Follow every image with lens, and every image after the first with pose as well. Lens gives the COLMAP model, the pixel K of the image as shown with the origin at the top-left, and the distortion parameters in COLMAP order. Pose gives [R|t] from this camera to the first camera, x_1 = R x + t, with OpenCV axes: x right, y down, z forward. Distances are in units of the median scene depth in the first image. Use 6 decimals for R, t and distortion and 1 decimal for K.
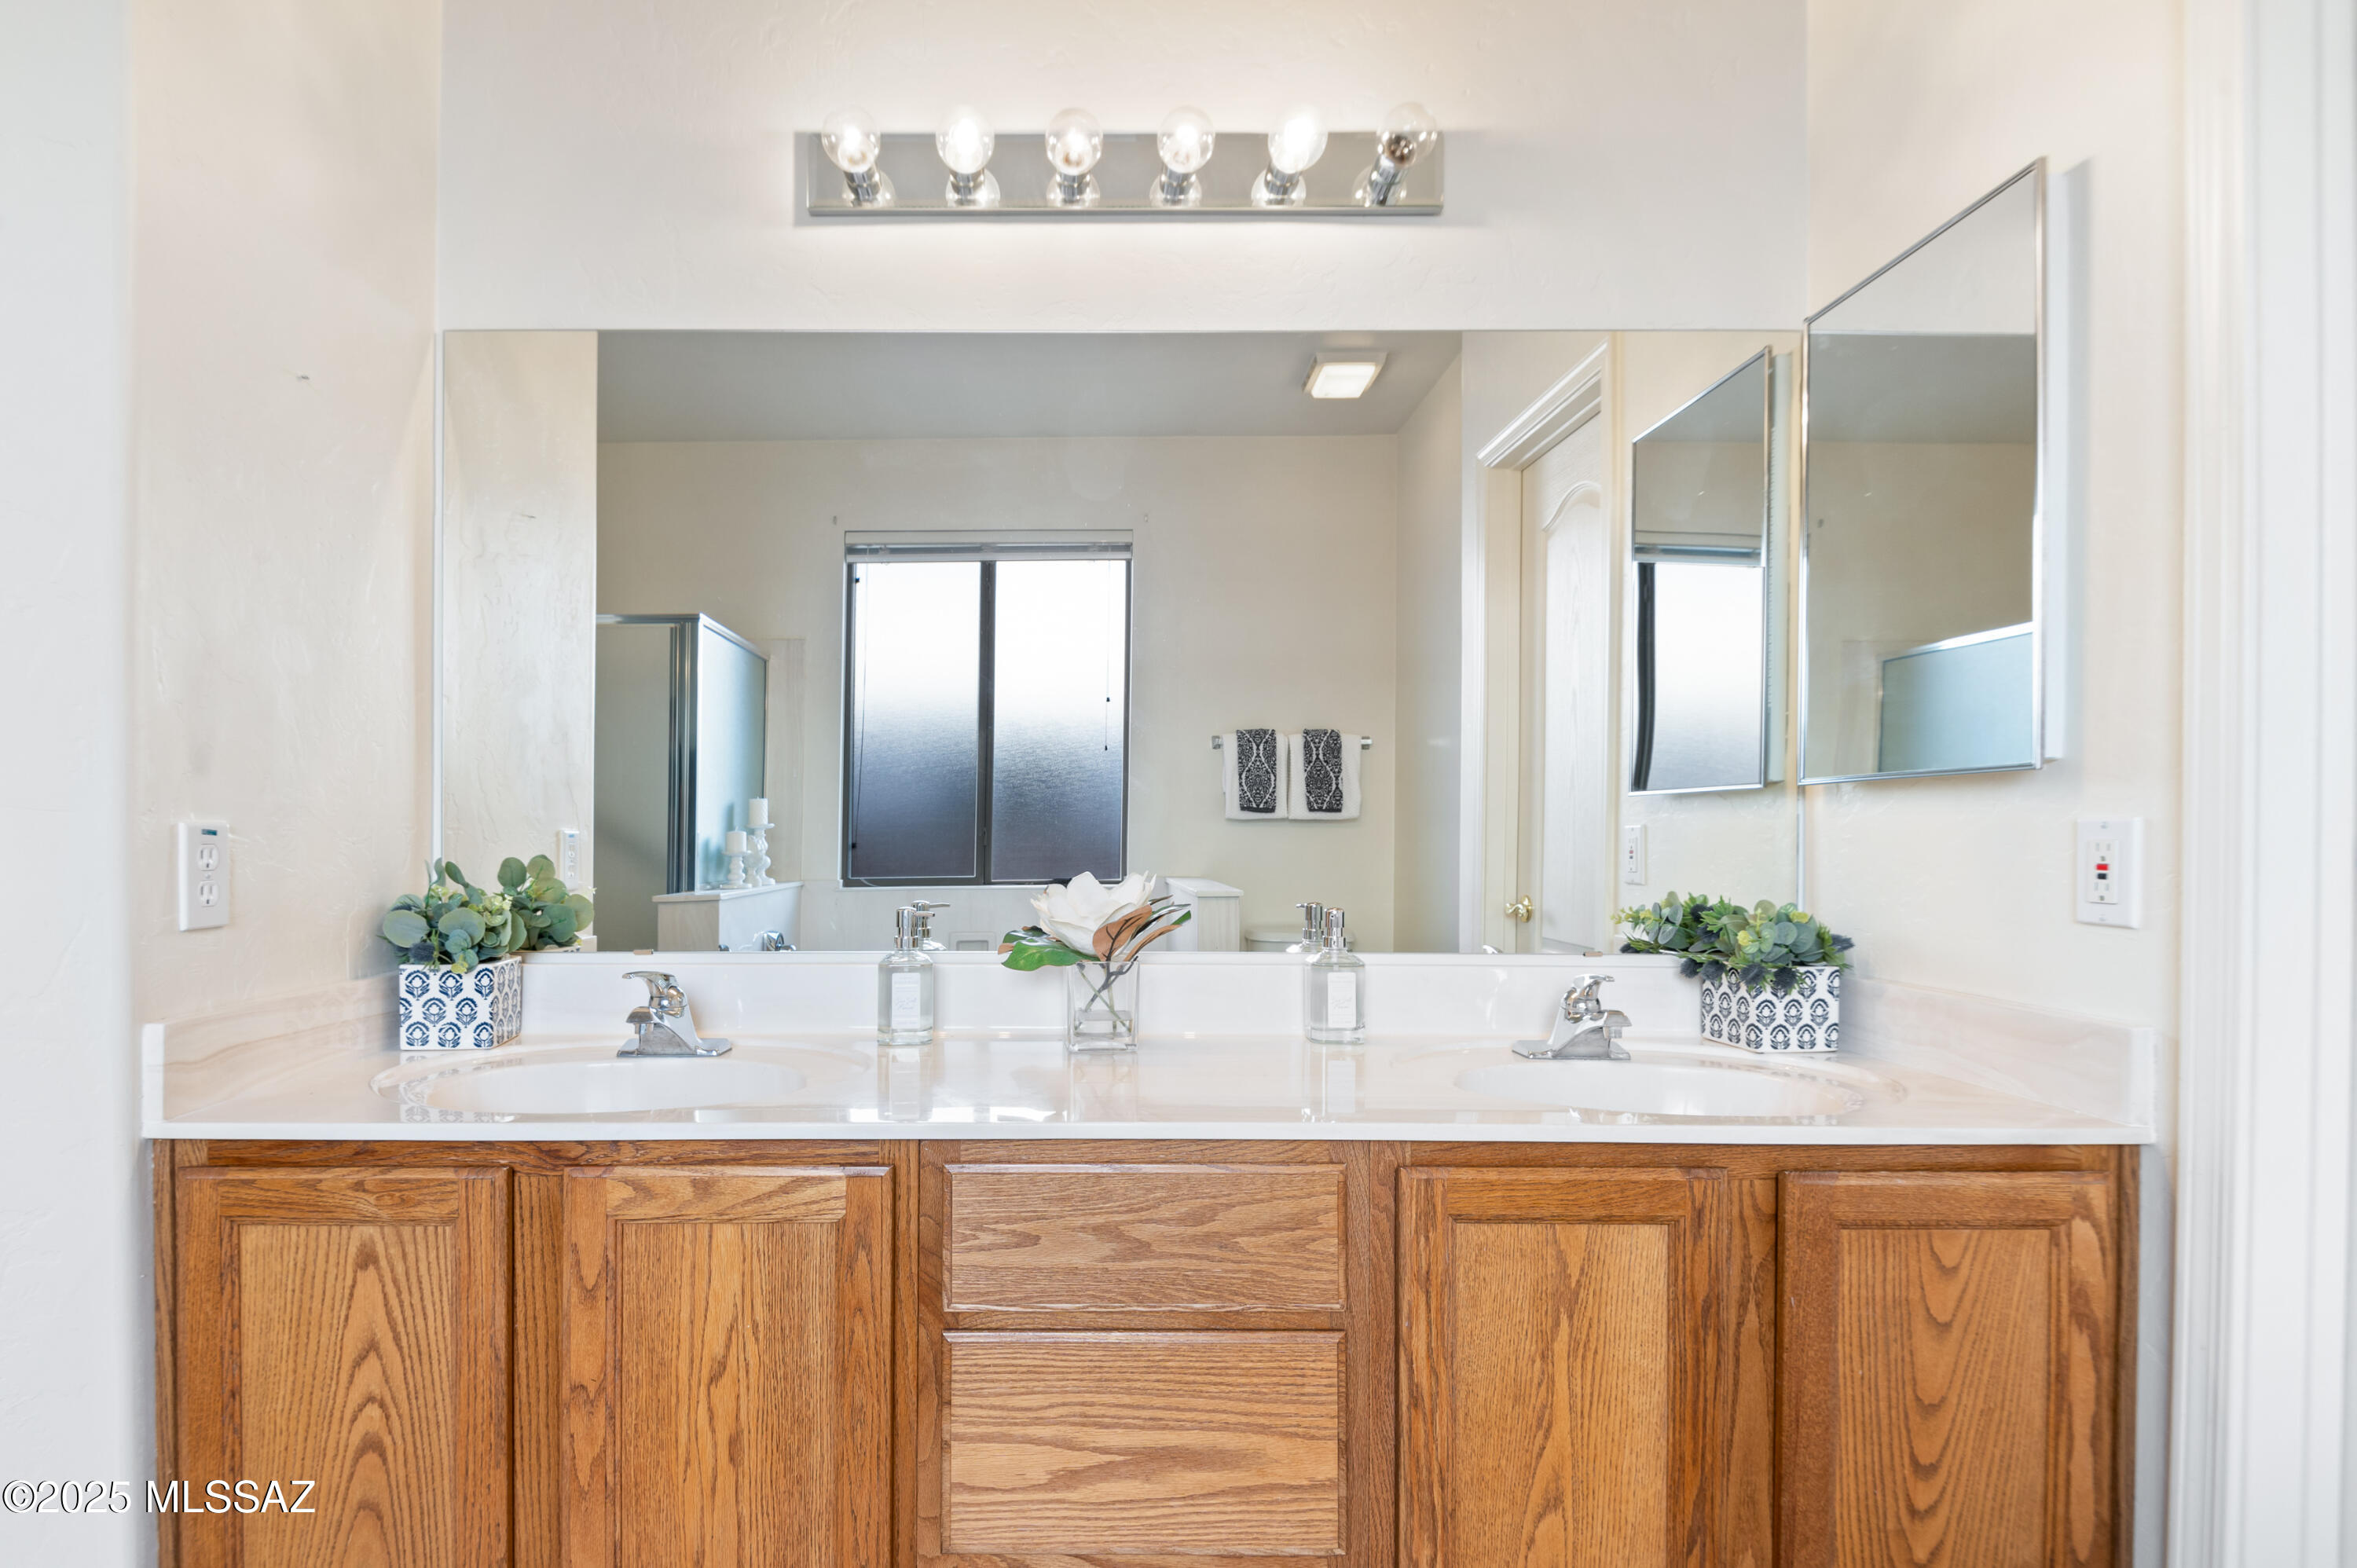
lens RADIAL K [[1203.3, 0, 1178.2], [0, 1203.3, 848.1], [0, 0, 1]] dist [0.011654, -0.030448]
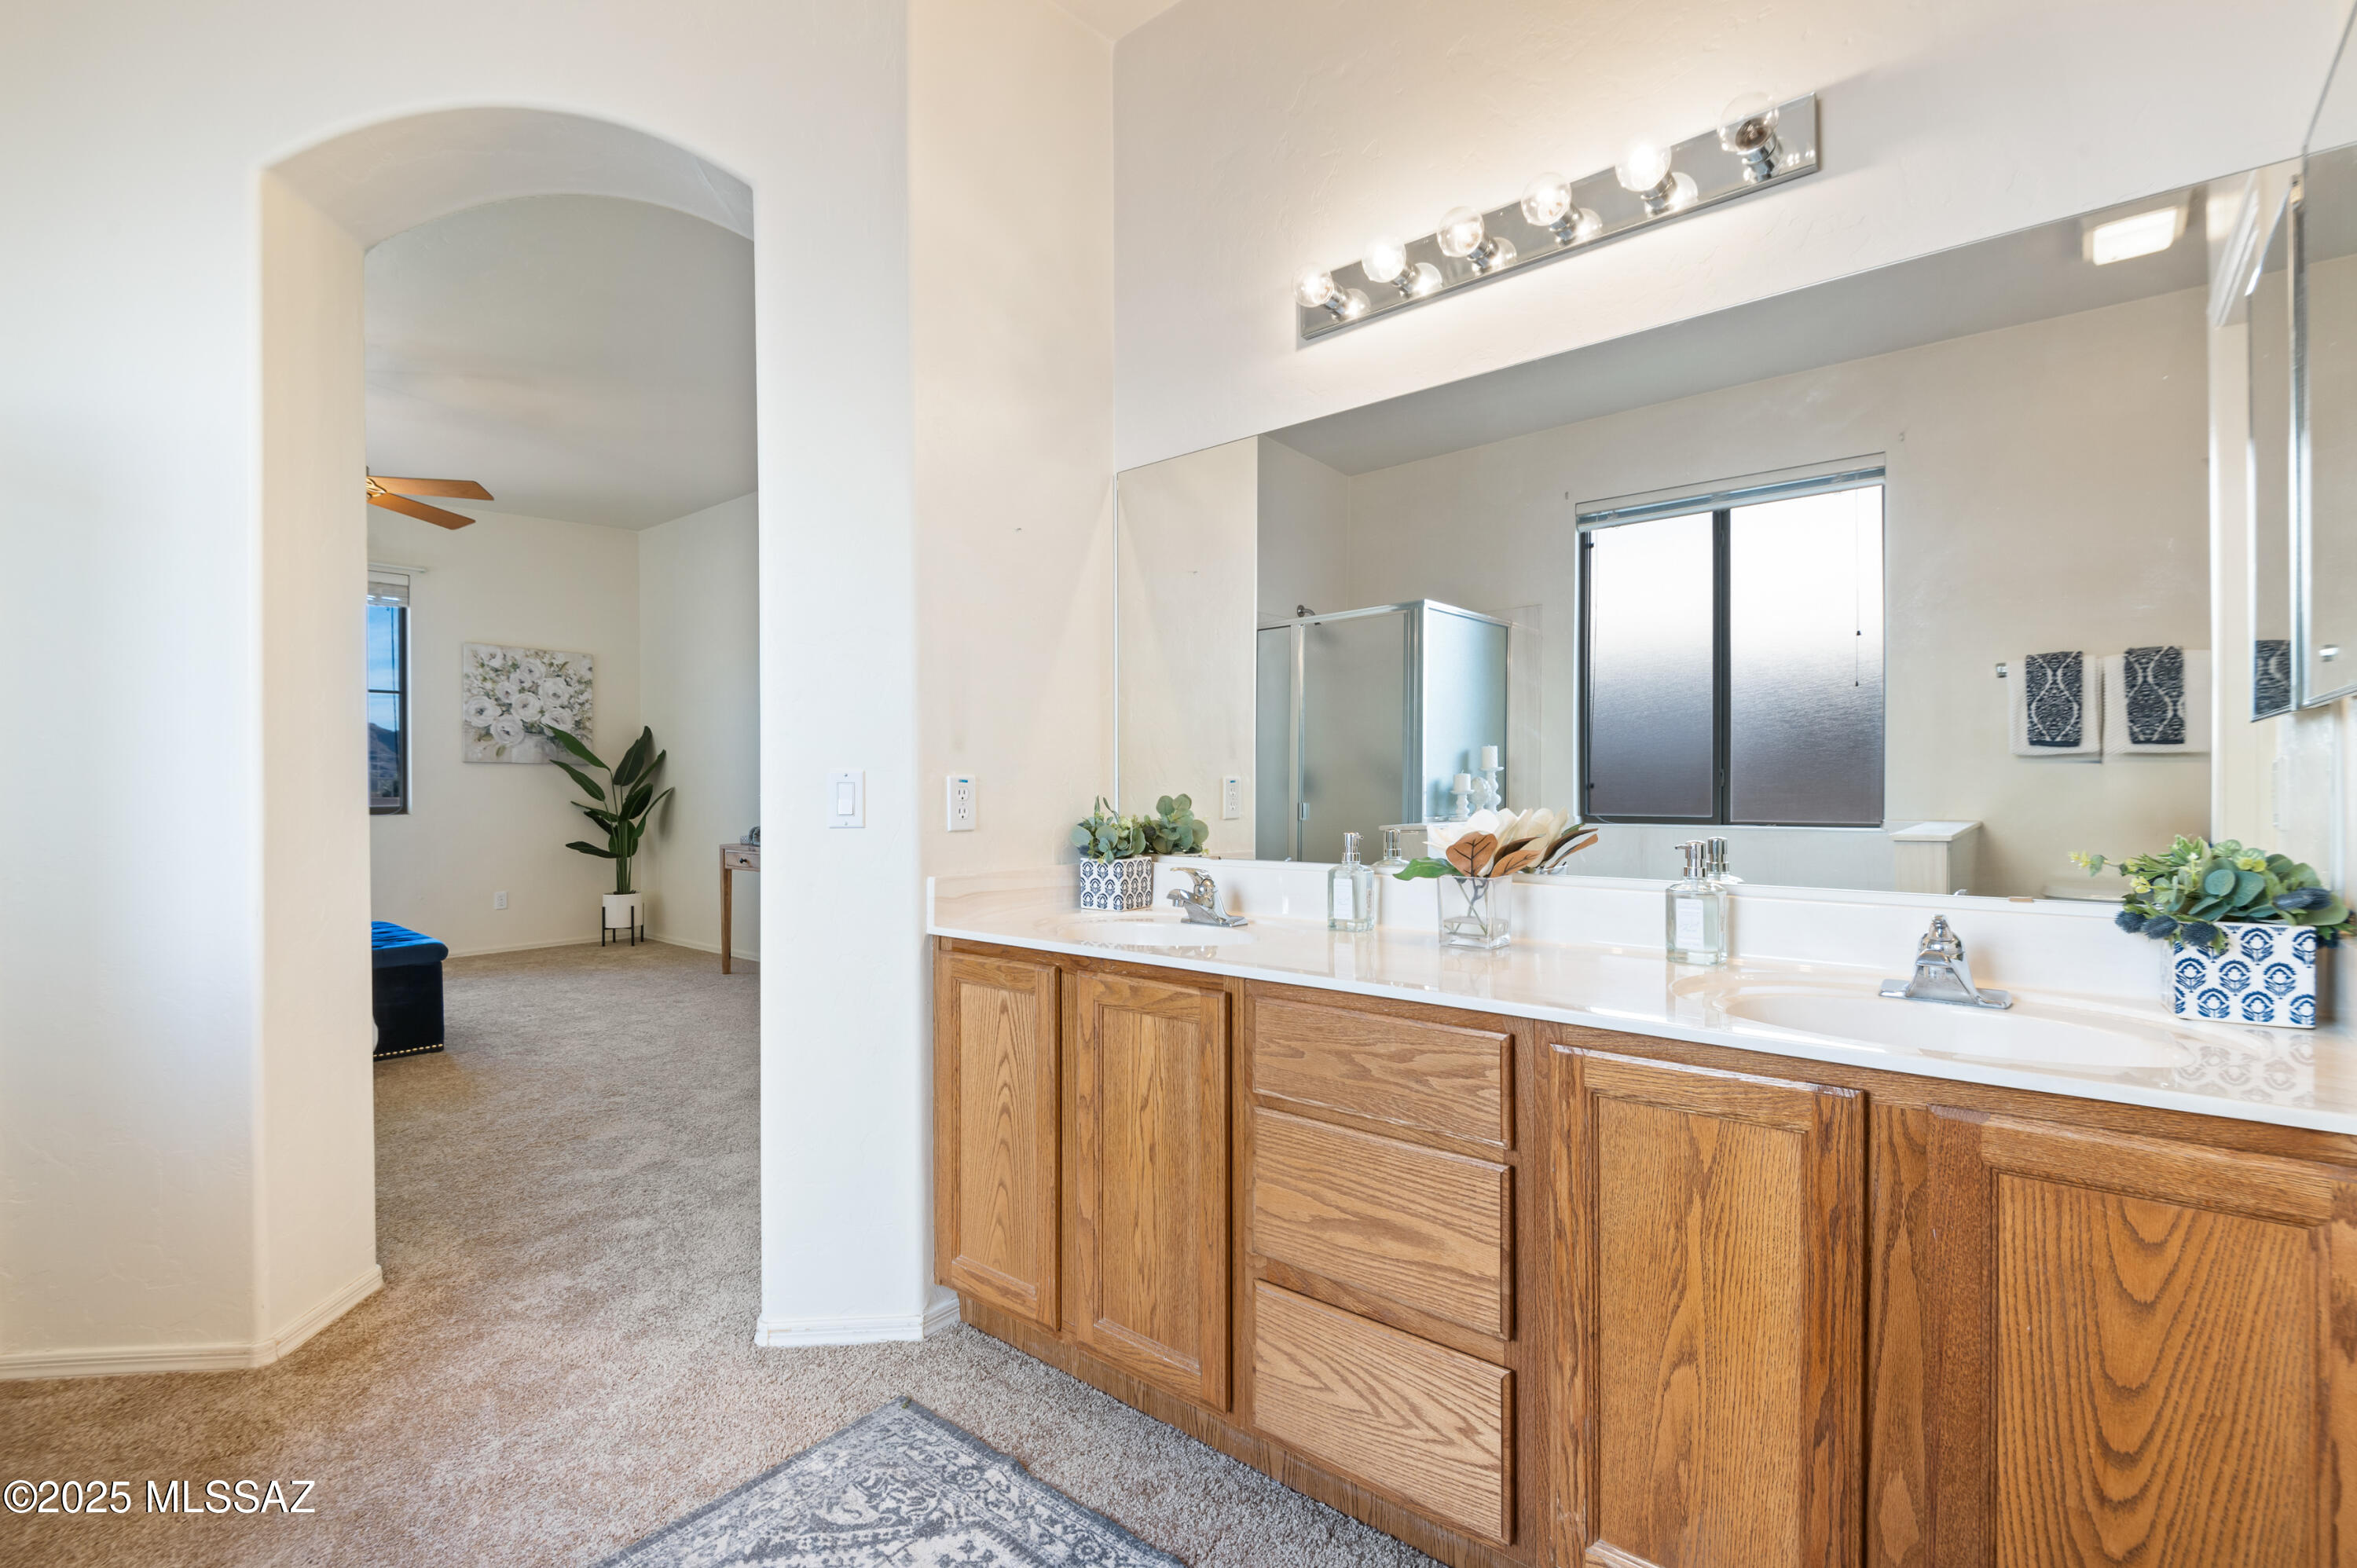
lens RADIAL K [[1147.0, 0, 1178.5], [0, 1147.0, 784.0], [0, 0, 1]] dist [-0.035644, 0.000258]
pose [[0.733489, -0.007662, -0.679658, 0.677019], [0.002832, 0.999962, -0.008217, 0.008445], [0.679695, 0.004102, 0.733483, -0.112570]]
